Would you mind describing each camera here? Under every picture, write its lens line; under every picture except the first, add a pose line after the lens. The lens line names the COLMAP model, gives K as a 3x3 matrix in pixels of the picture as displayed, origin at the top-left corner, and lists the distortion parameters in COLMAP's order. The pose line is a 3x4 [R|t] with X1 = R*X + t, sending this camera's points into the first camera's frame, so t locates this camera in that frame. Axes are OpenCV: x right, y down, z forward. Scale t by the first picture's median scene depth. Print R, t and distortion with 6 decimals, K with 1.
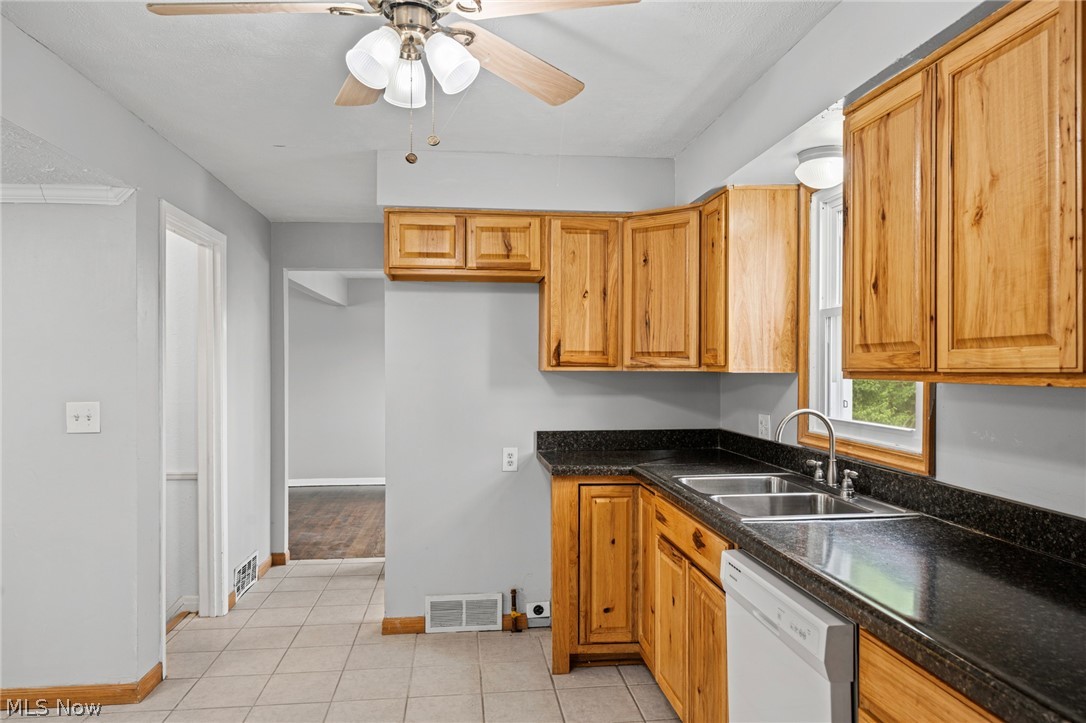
lens RADIAL K [[724.0, 0, 542.1], [0, 724.0, 368.1], [0, 0, 1]] dist [0.002911, 0.000185]
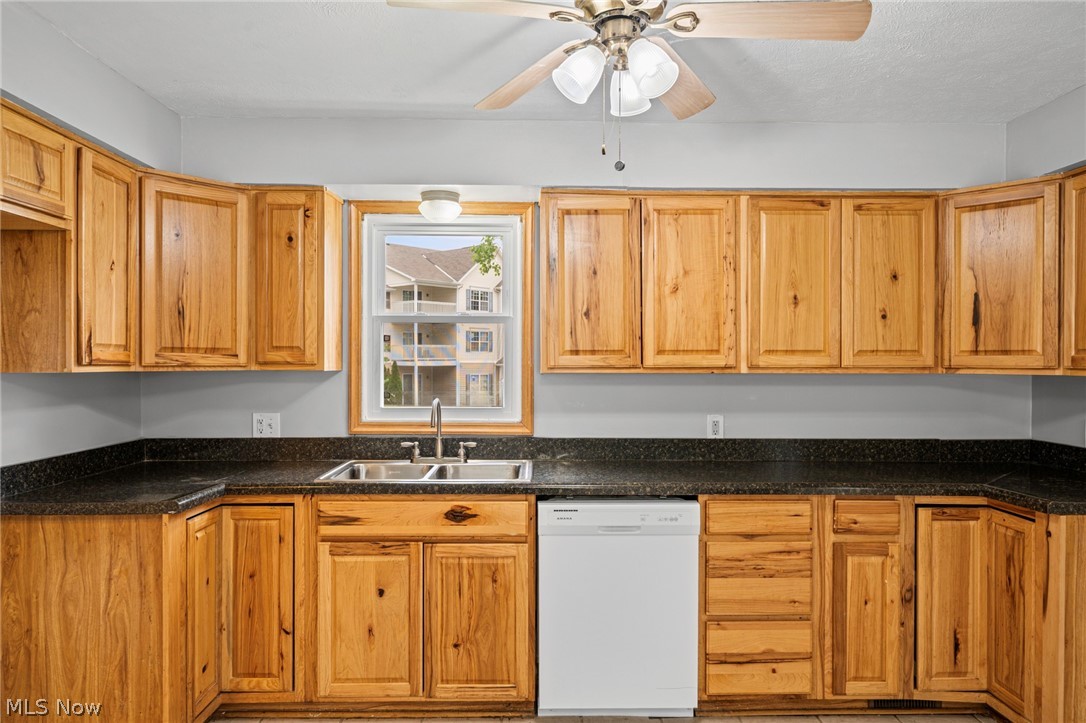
lens RADIAL K [[724.0, 0, 543.5], [0, 724.0, 366.6], [0, 0, 1]] dist [0.002911, 0.000185]
pose [[0.103787, -0.007426, 0.994572, -0.639030], [0.003823, 0.999968, 0.007067, -0.005026], [-0.994592, 0.003068, 0.103812, 0.519709]]
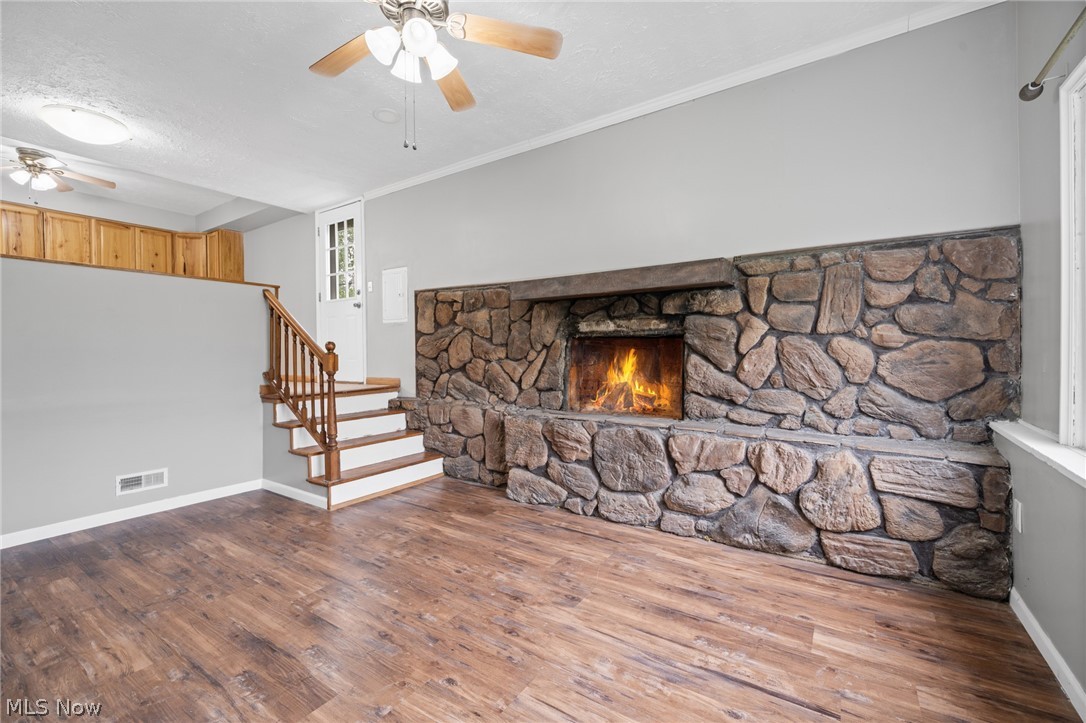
lens RADIAL K [[474.0, 0, 551.9], [0, 474.0, 355.0], [0, 0, 1]] dist [0.000105, 0.000400]
pose [[-0.753974, 0.002419, 0.656899, -2.172097], [0.008143, 0.999951, 0.005664, 0.301788], [-0.656853, 0.009619, -0.753957, 0.579914]]
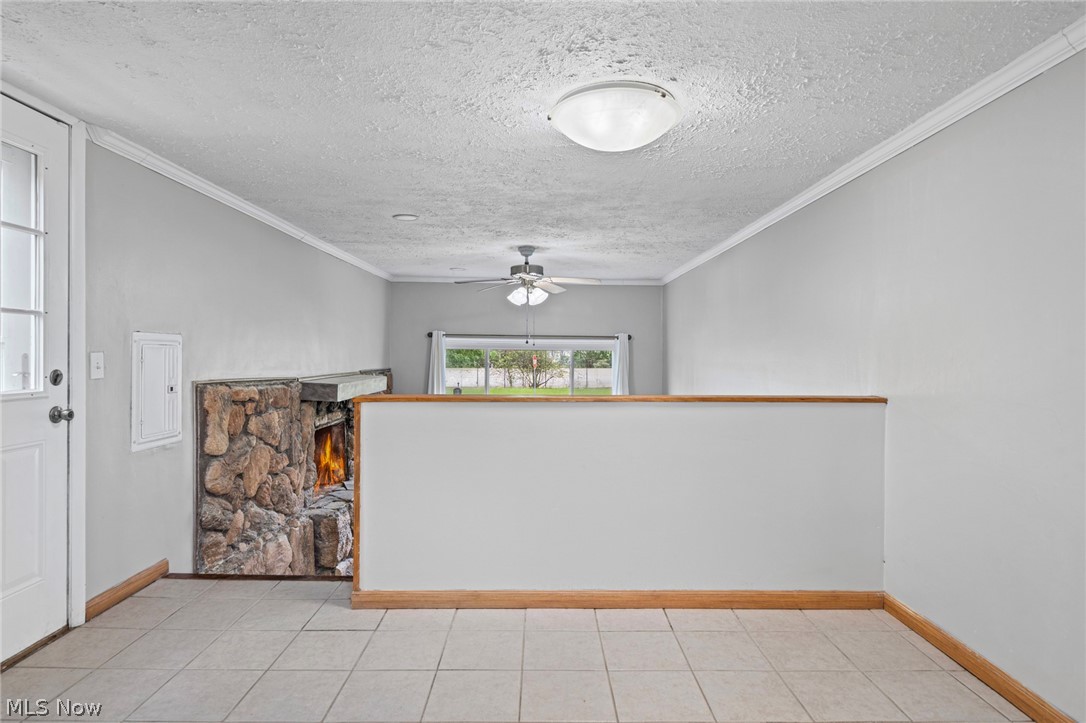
lens RADIAL K [[599.0, 0, 551.8], [0, 599.0, 363.6], [0, 0, 1]] dist [0.001207, -0.000142]
pose [[-0.106023, 0.010893, -0.994304, -0.017335], [-0.011497, 0.999860, 0.012179, 0.065572], [0.994297, 0.012723, -0.105883, 0.463382]]
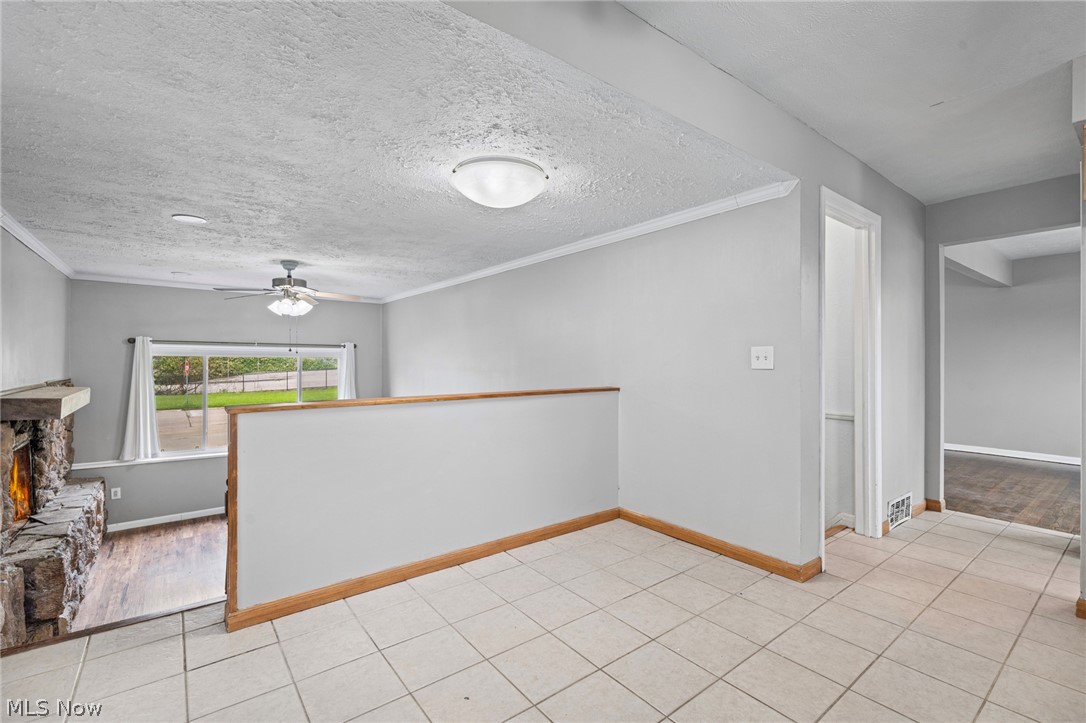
lens RADIAL K [[474.0, 0, 547.0], [0, 474.0, 362.9], [0, 0, 1]] dist [0.000105, 0.000400]
pose [[0.514944, 0.000618, -0.857224, -0.060016], [-0.003090, 0.999995, -0.001135, 0.064456], [0.857218, 0.003233, 0.514943, 0.153443]]
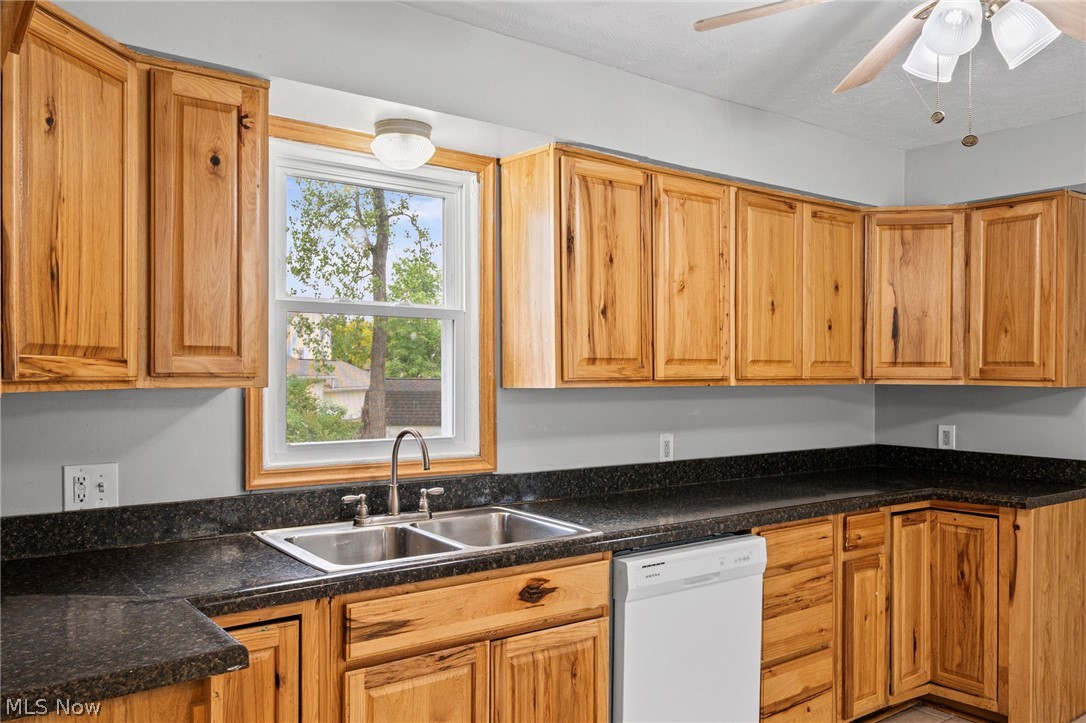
lens RADIAL K [[835.8, 0, 526.8], [0, 835.8, 377.1], [0, 0, 1]] dist [0.001014, 0.001919]
pose [[-0.490904, -0.006405, 0.871190, -0.412117], [0.002381, 0.999959, 0.008693, -0.007599], [-0.871210, 0.006341, -0.490869, 1.021938]]
